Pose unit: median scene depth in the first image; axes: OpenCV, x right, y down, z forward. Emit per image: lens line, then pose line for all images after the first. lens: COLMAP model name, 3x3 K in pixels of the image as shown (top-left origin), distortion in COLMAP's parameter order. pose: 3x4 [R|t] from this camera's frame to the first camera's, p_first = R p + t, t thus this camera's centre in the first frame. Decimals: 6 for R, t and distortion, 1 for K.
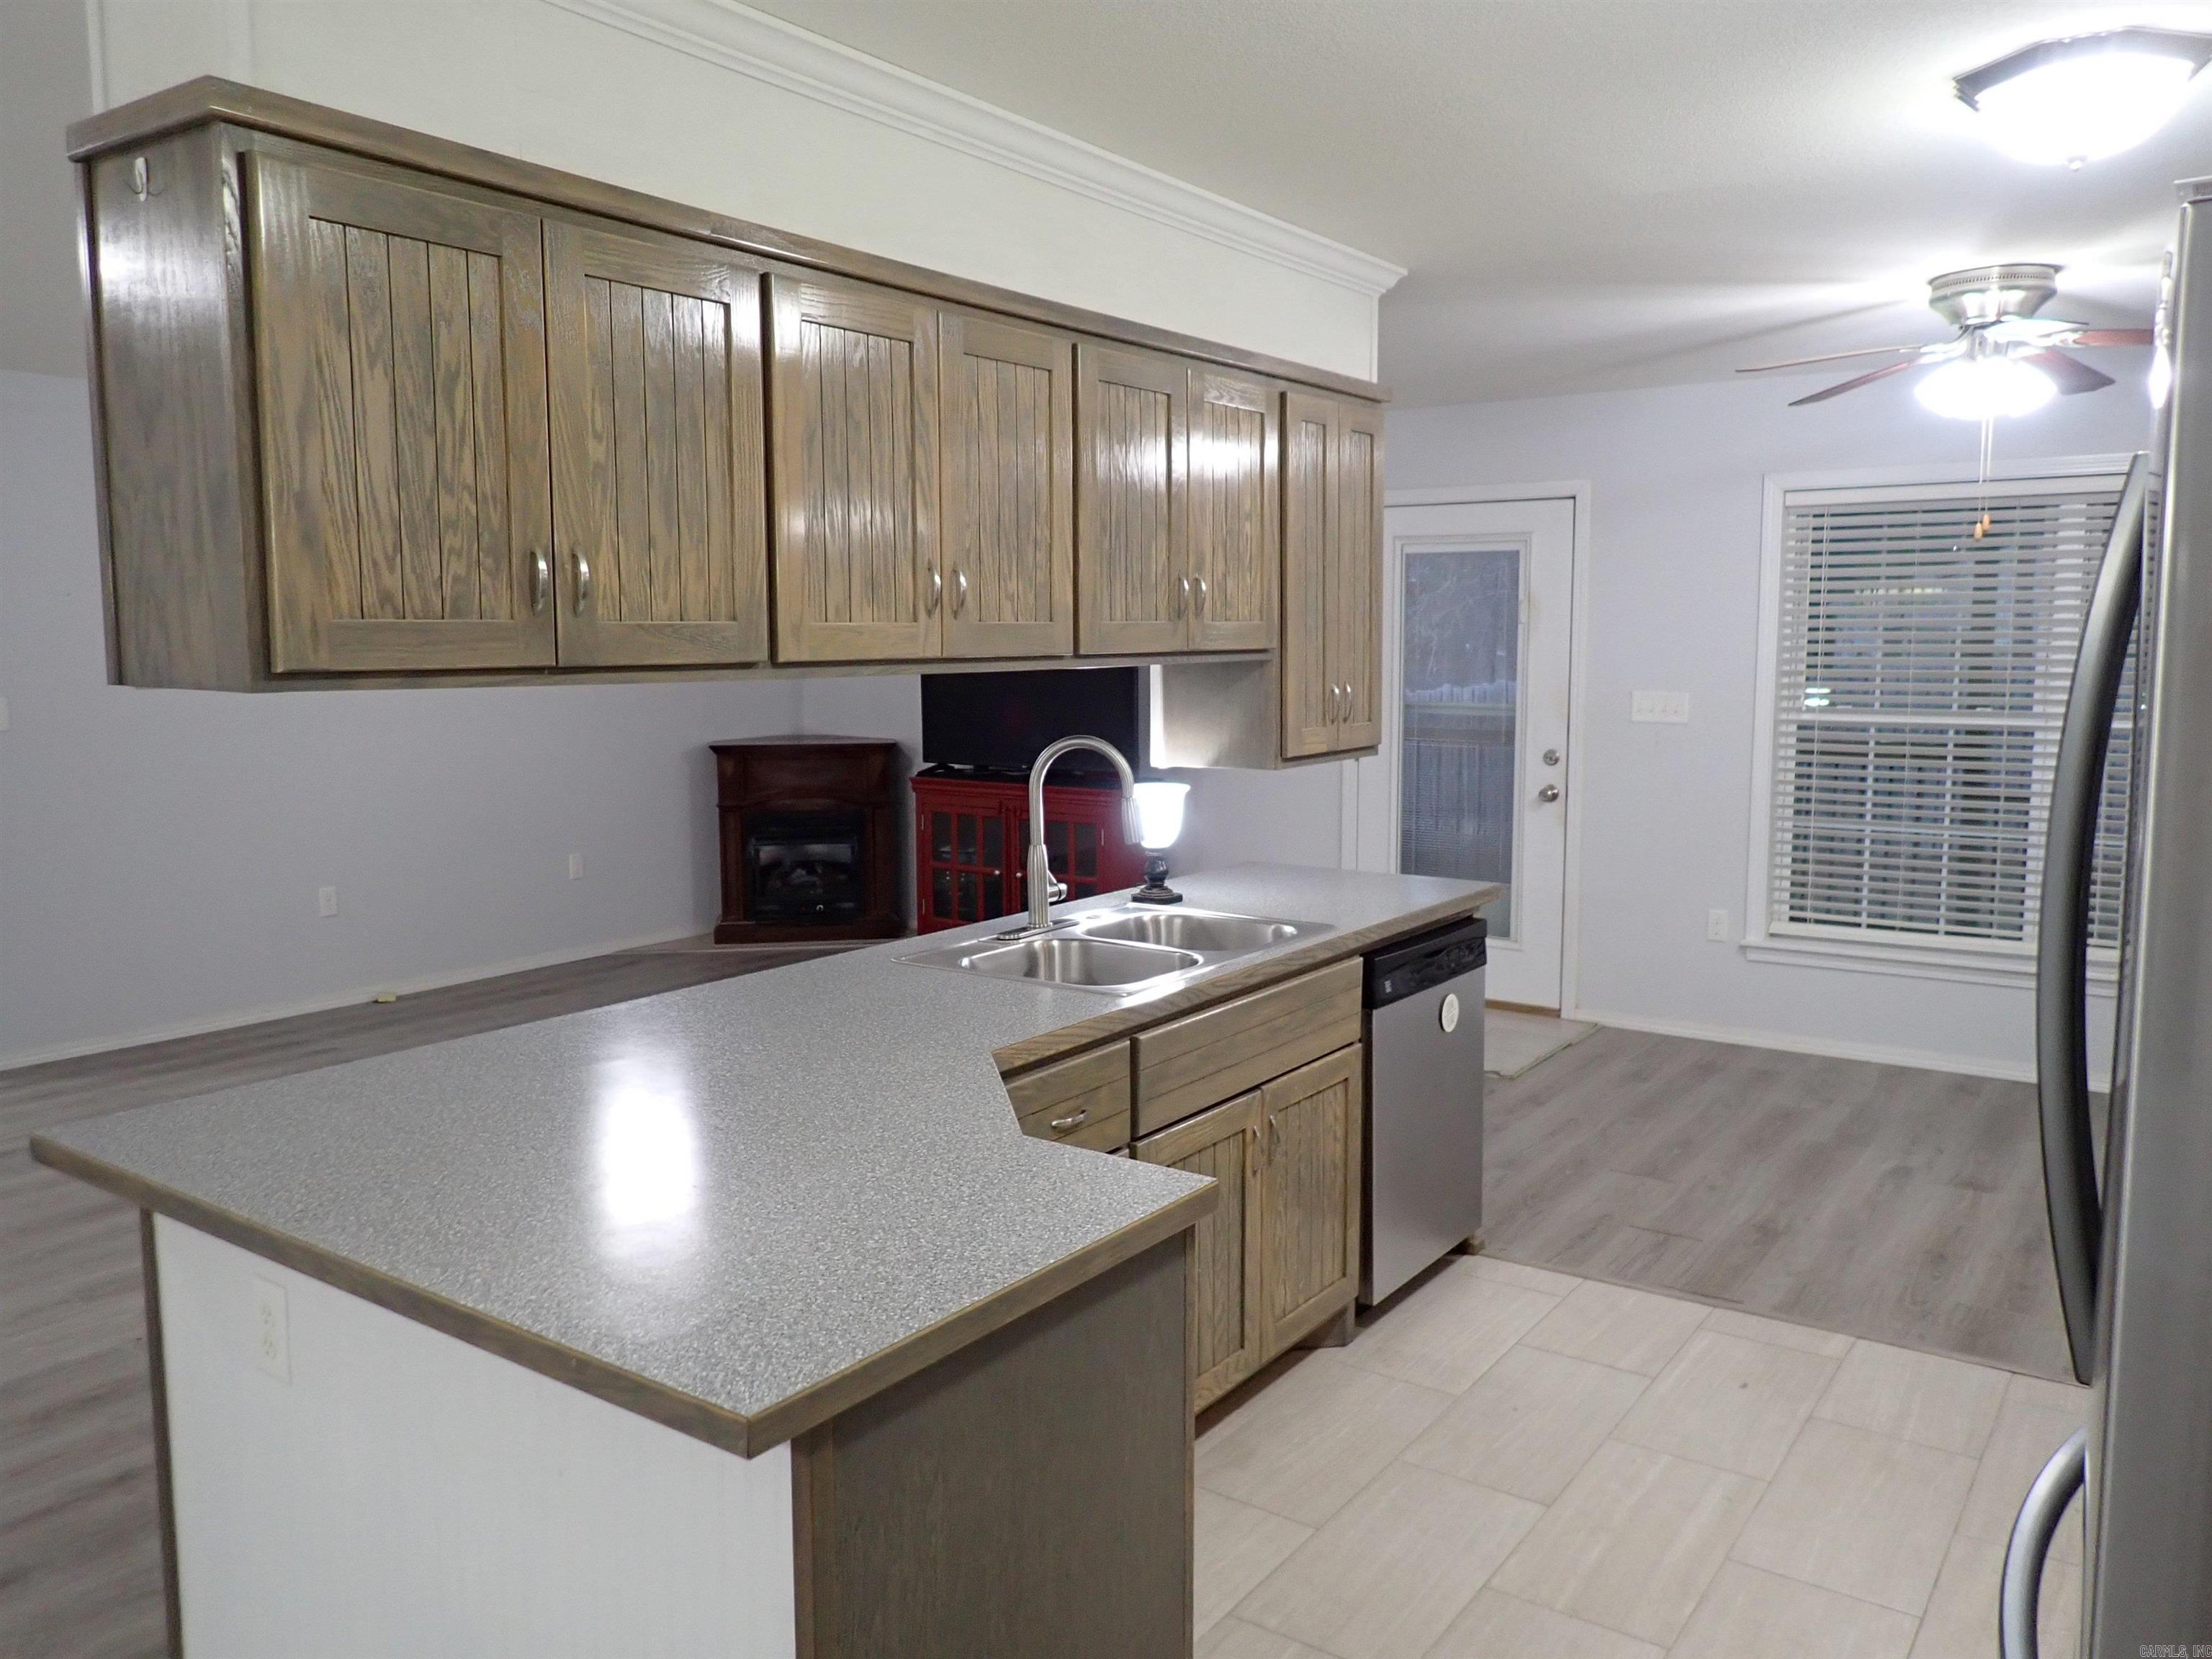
lens RADIAL K [[1621.5, 0, 1104.1], [0, 1621.5, 809.3], [0, 0, 1]] dist [0.000134, 0.002786]
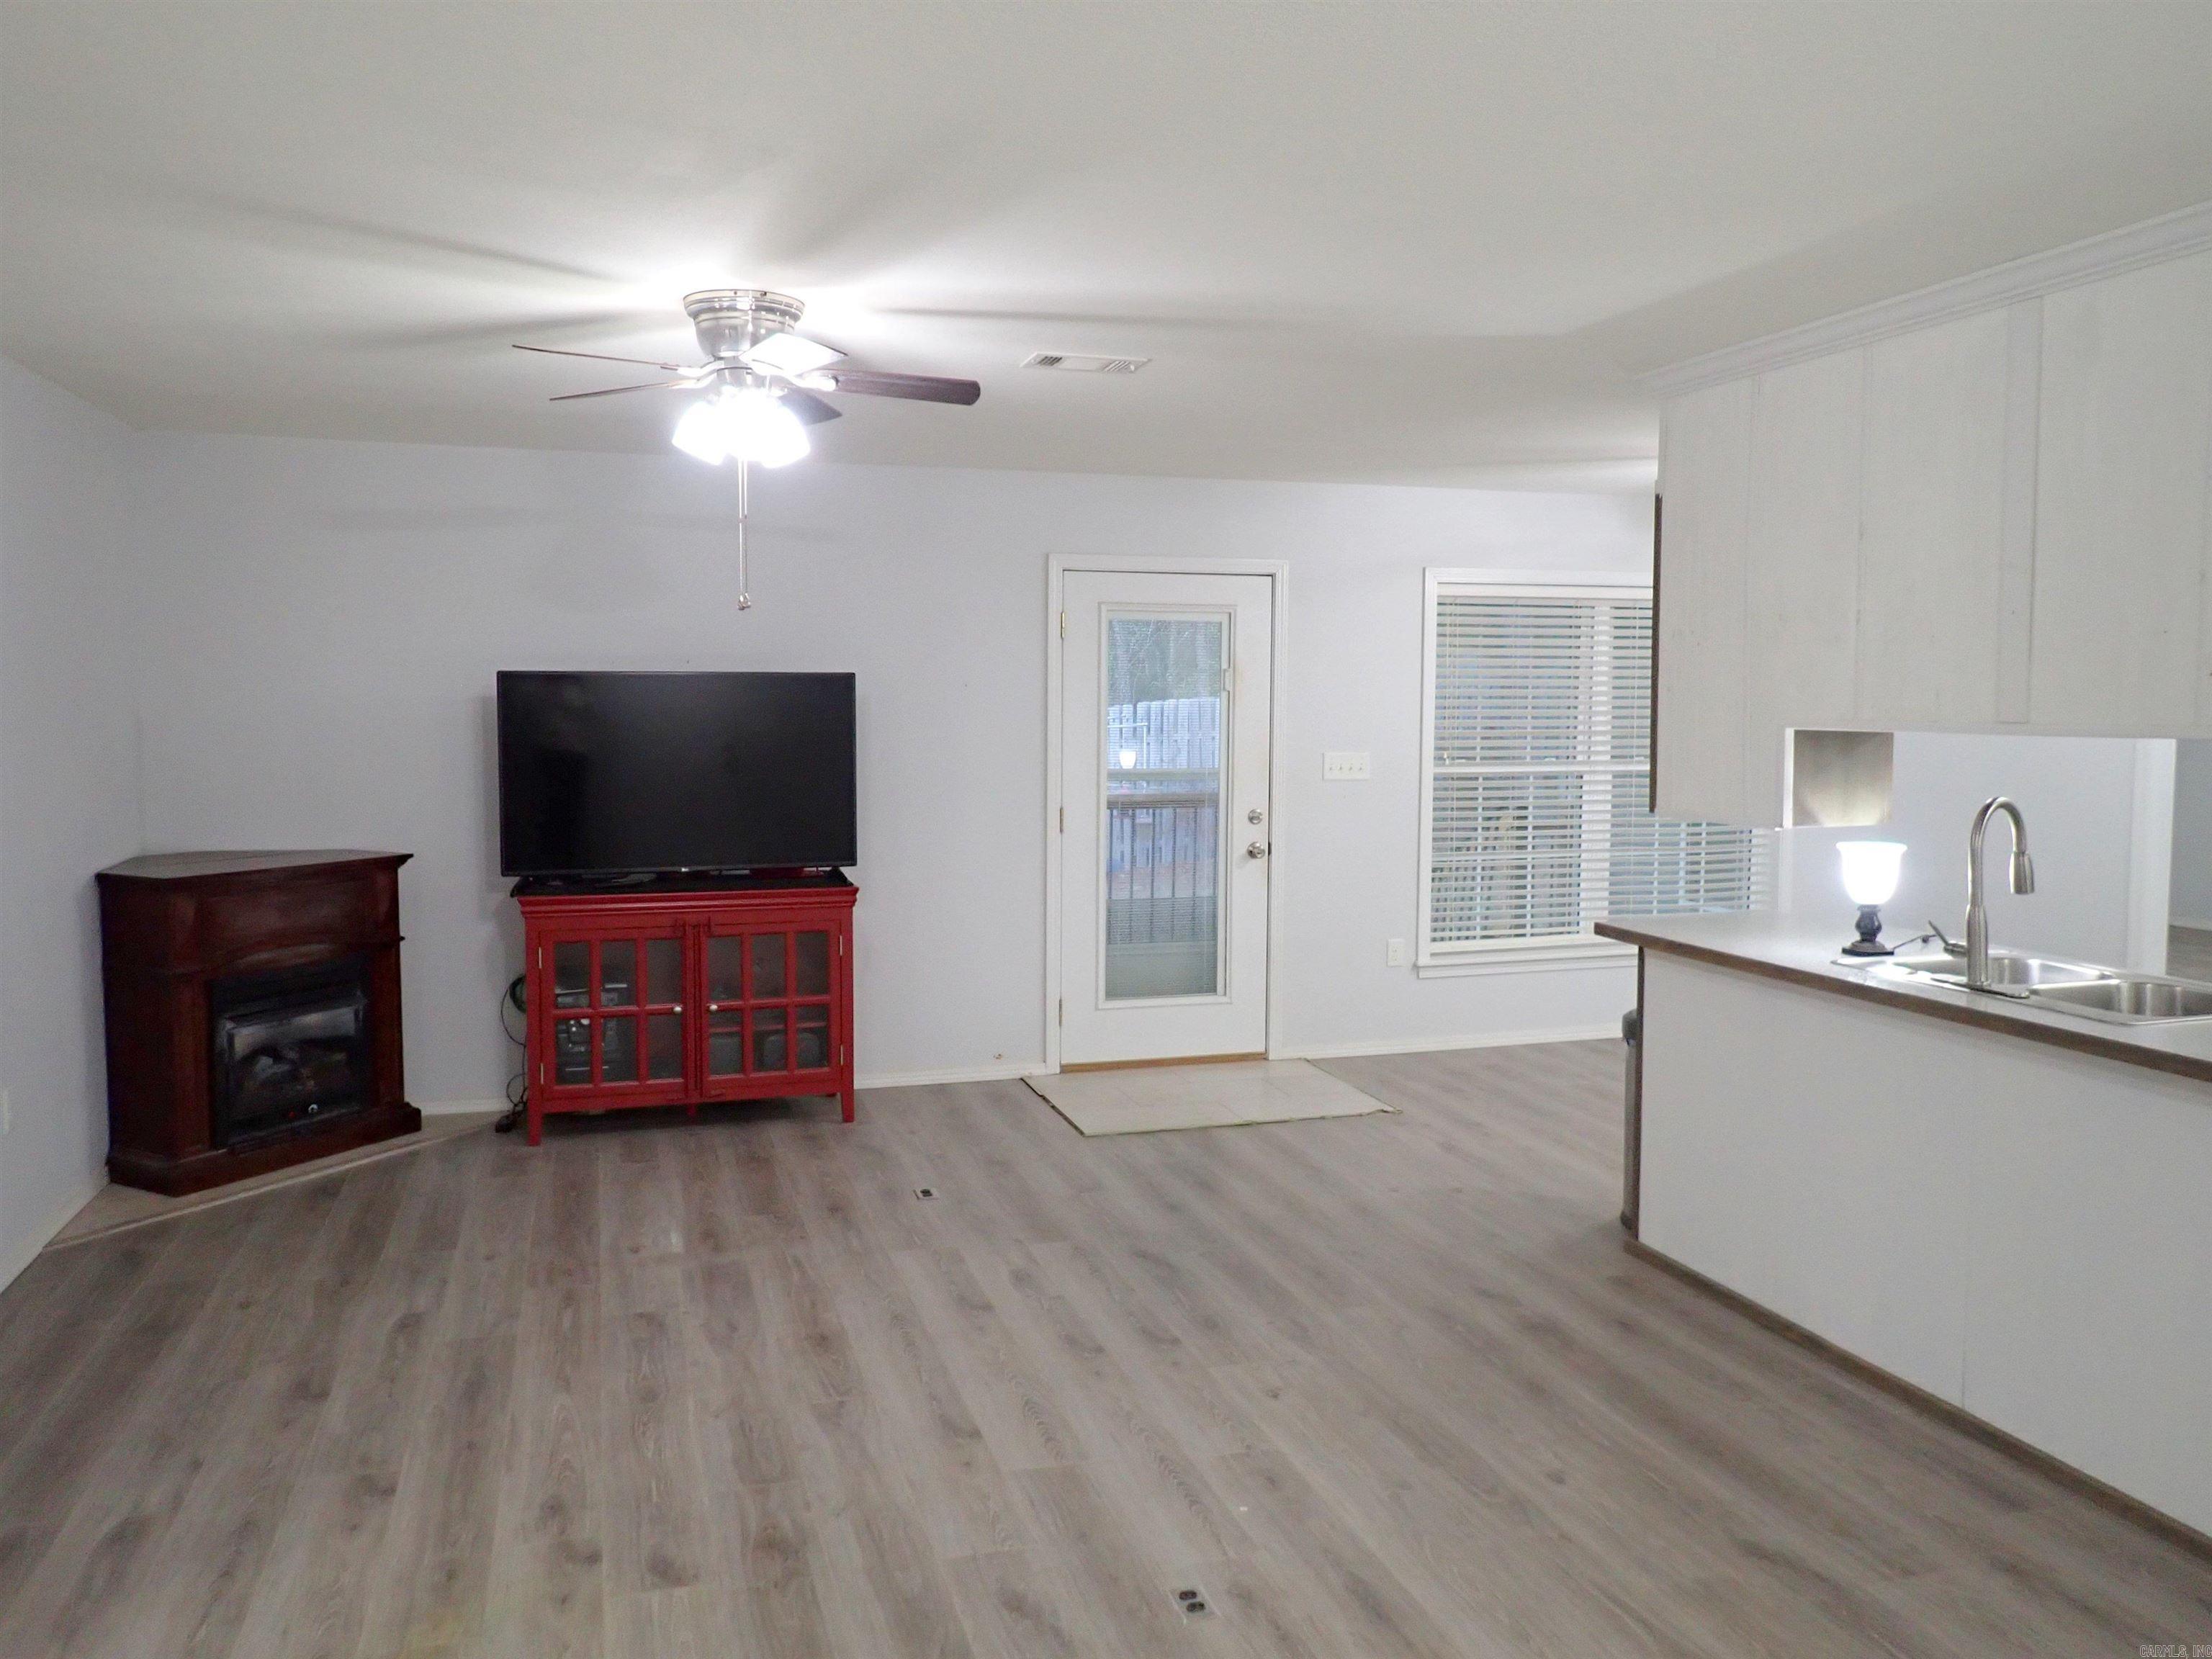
lens RADIAL K [[1656.1, 0, 1098.7], [0, 1656.1, 783.5], [0, 0, 1]] dist [0.011894, 0.002138]
pose [[0.617240, -0.038279, 0.785843, -0.641678], [0.080474, 0.996649, -0.014661, -0.045766], [-0.782648, 0.072290, 0.618252, 0.405507]]
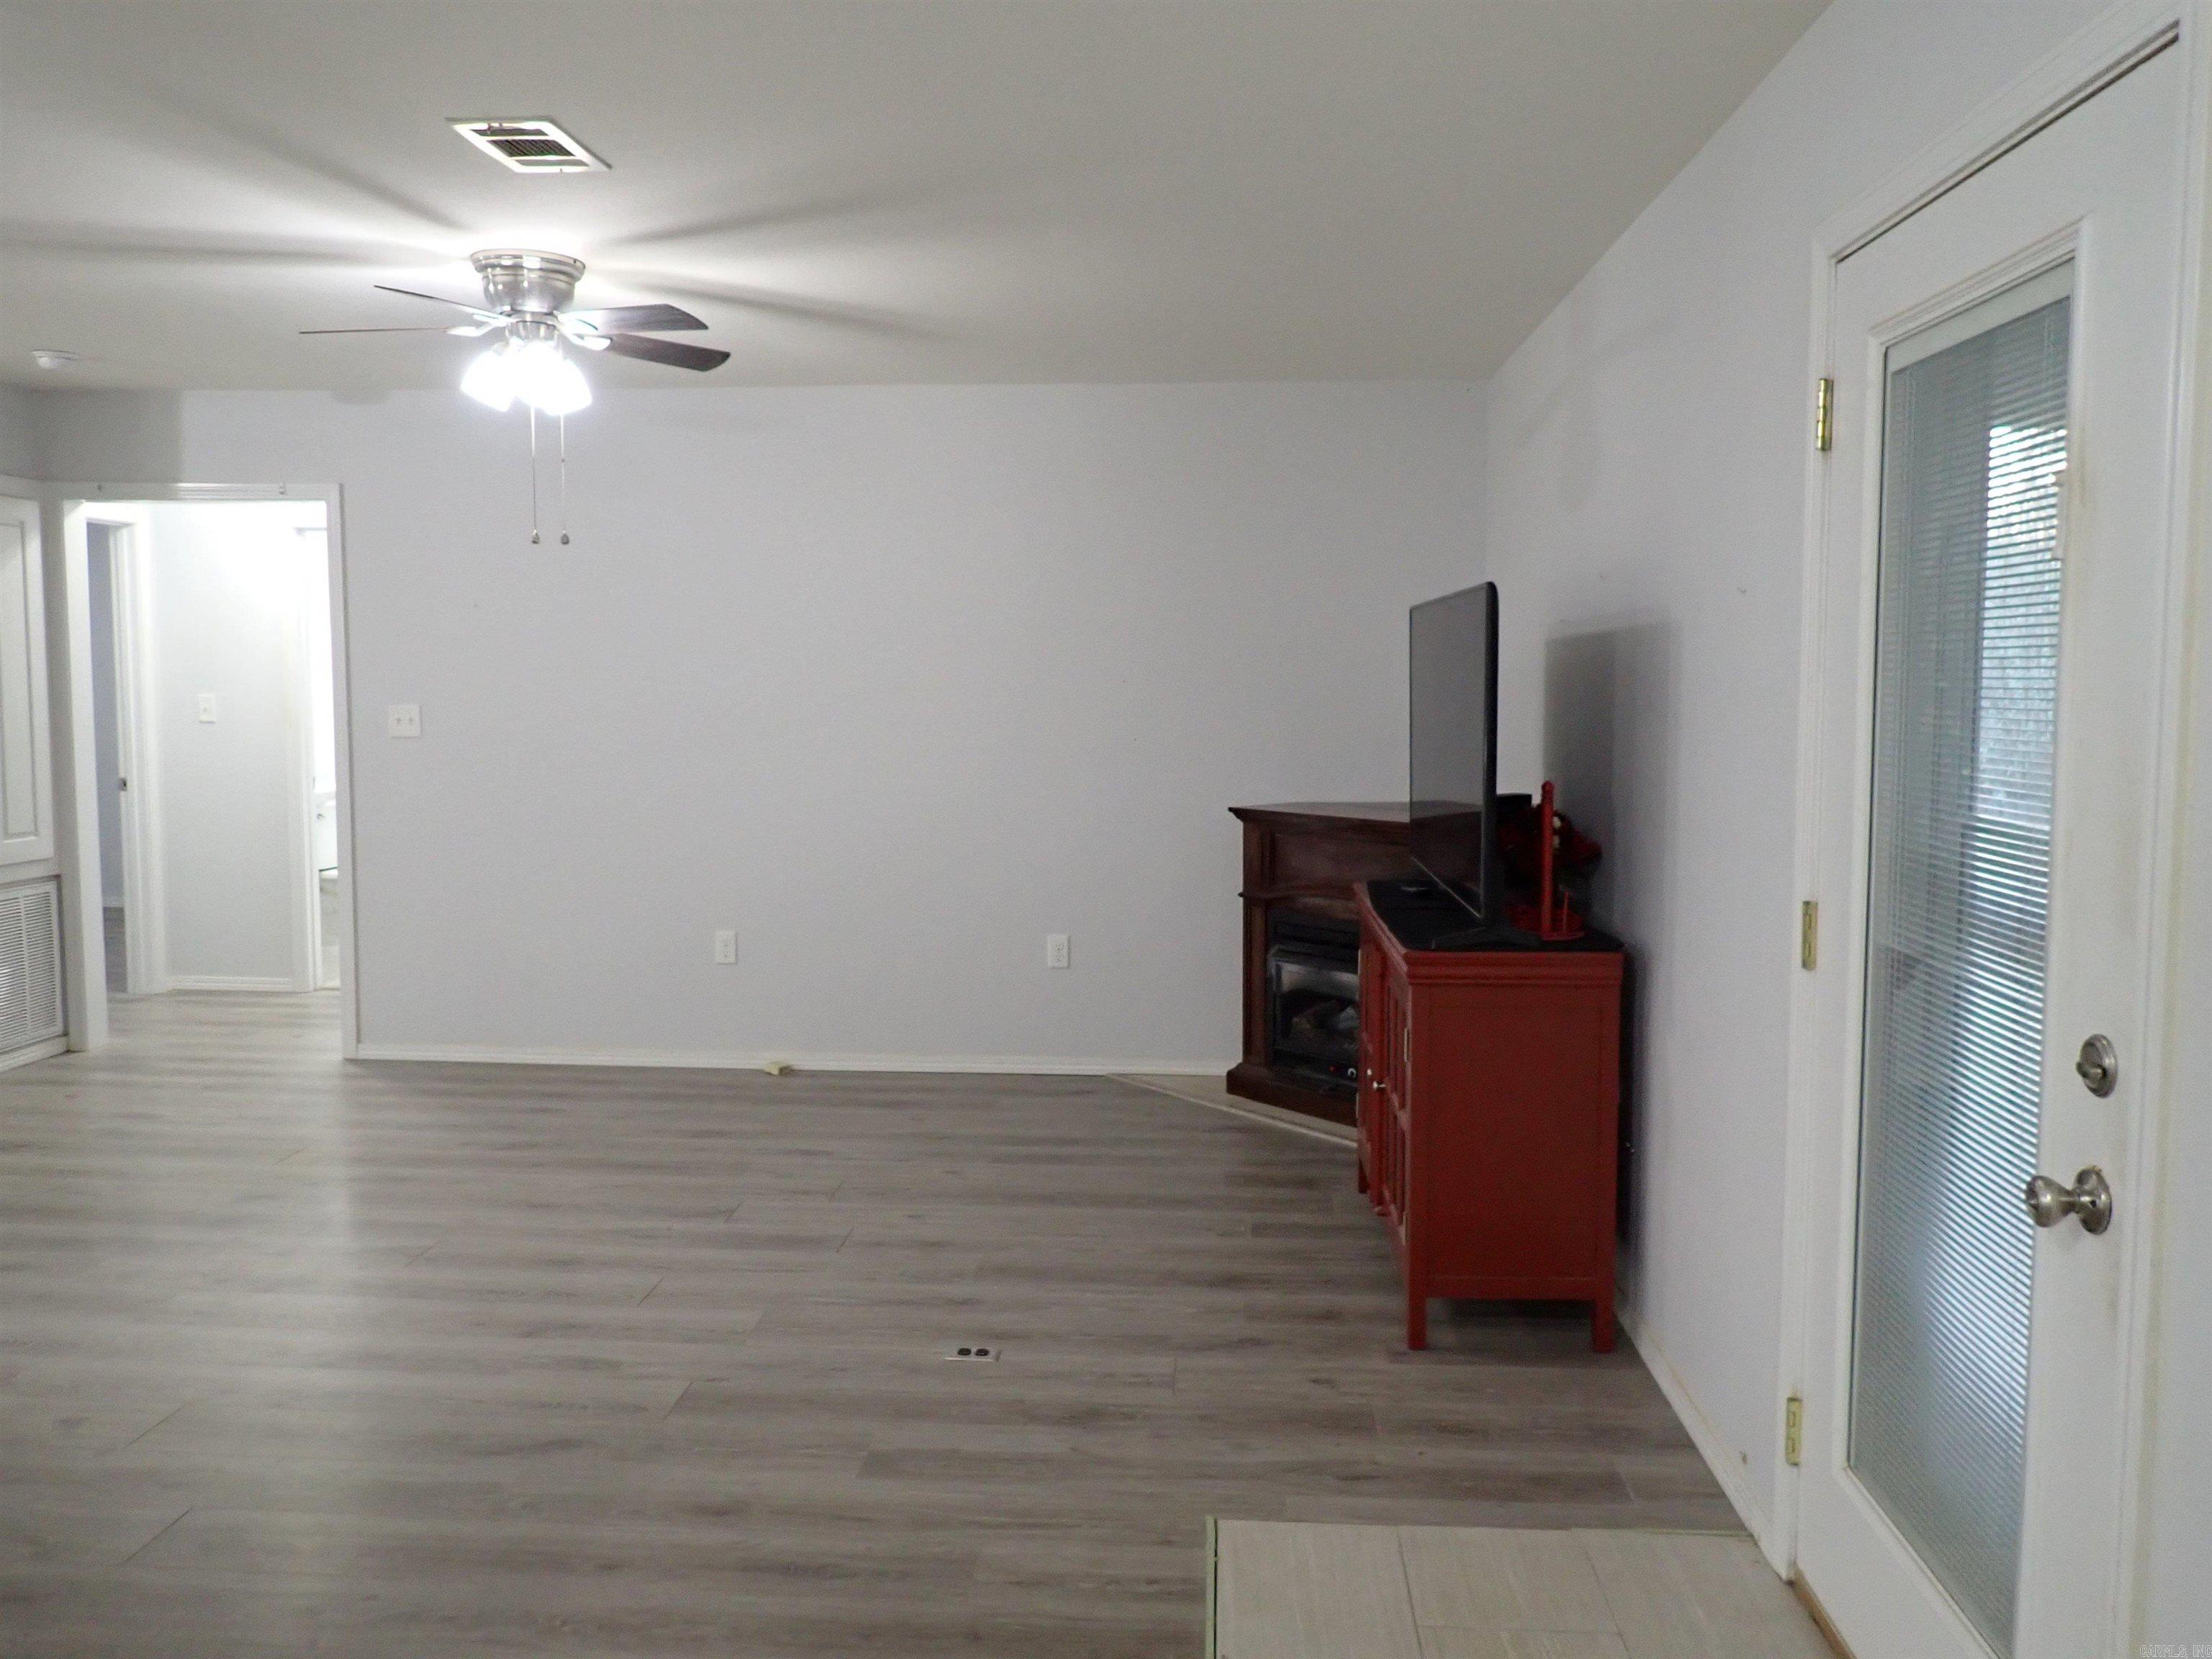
lens RADIAL K [[1670.6, 0, 1113.4], [0, 1670.6, 818.0], [0, 0, 1]] dist [0.000310, 0.003676]
pose [[0.517510, 0.075608, -0.852330, 0.419177], [-0.095386, 0.994978, 0.030346, -0.063548], [0.850344, 0.065596, 0.522123, 0.722579]]
